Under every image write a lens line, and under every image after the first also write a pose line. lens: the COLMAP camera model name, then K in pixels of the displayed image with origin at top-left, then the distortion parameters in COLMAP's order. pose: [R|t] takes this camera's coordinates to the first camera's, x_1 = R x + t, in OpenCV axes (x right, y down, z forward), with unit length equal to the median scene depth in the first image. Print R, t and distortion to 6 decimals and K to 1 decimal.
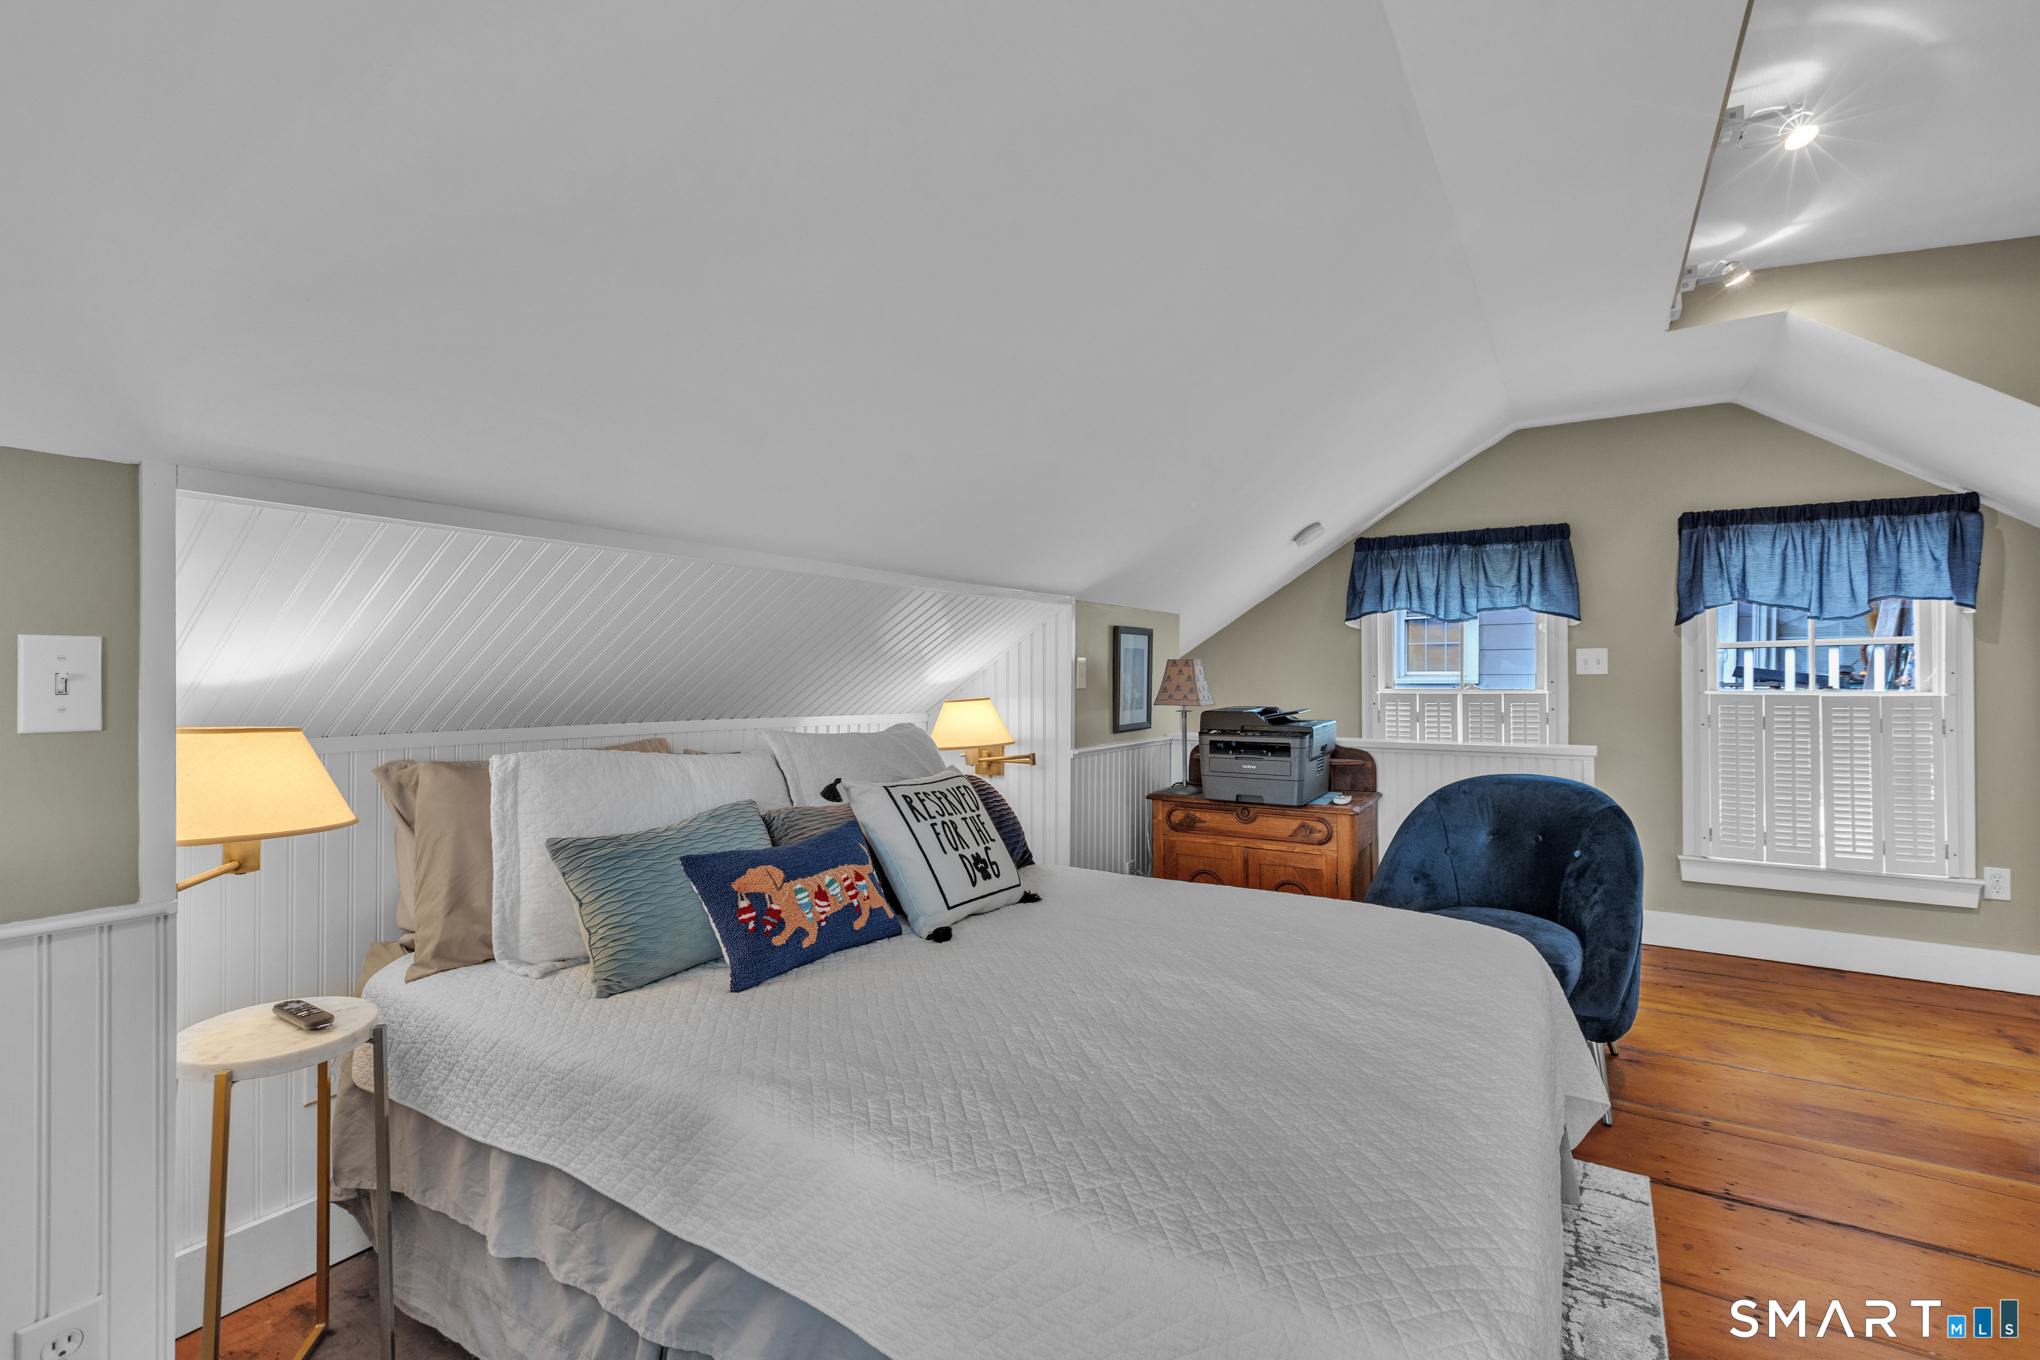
lens RADIAL K [[933.9, 0, 1020.0], [0, 933.9, 680.0], [0, 0, 1]] dist [-0.000157, -0.000166]
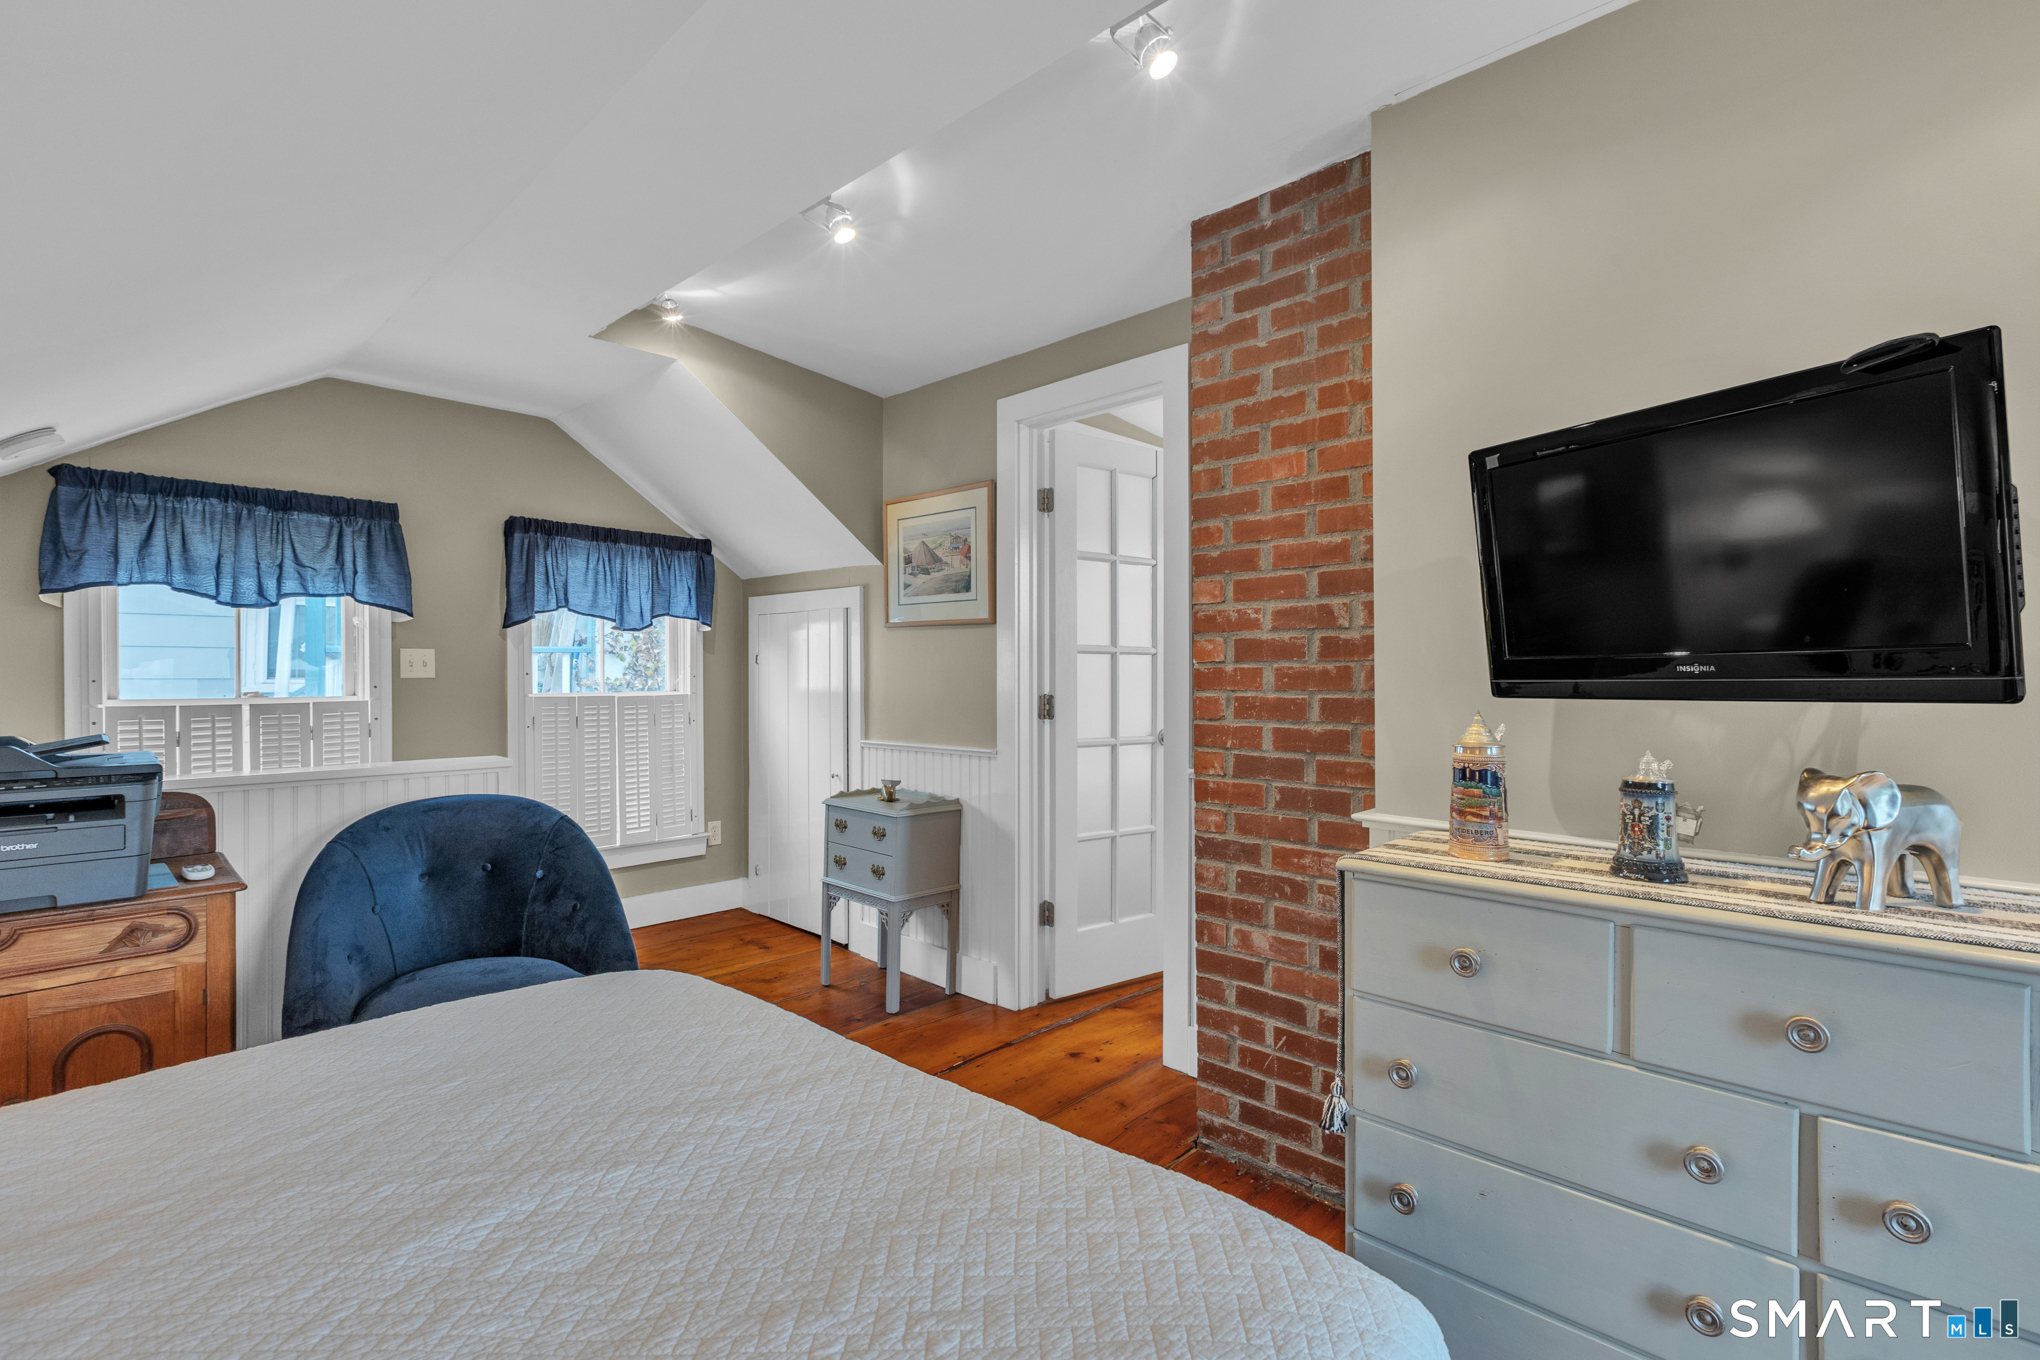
lens RADIAL K [[915.5, 0, 1018.7], [0, 915.5, 670.4], [0, 0, 1]] dist [-0.000690, -0.000441]
pose [[0.183853, 0.007354, 0.982926, -0.157168], [0.008098, 0.999927, -0.008996, -0.000713], [-0.982920, 0.009613, 0.183780, 0.298333]]
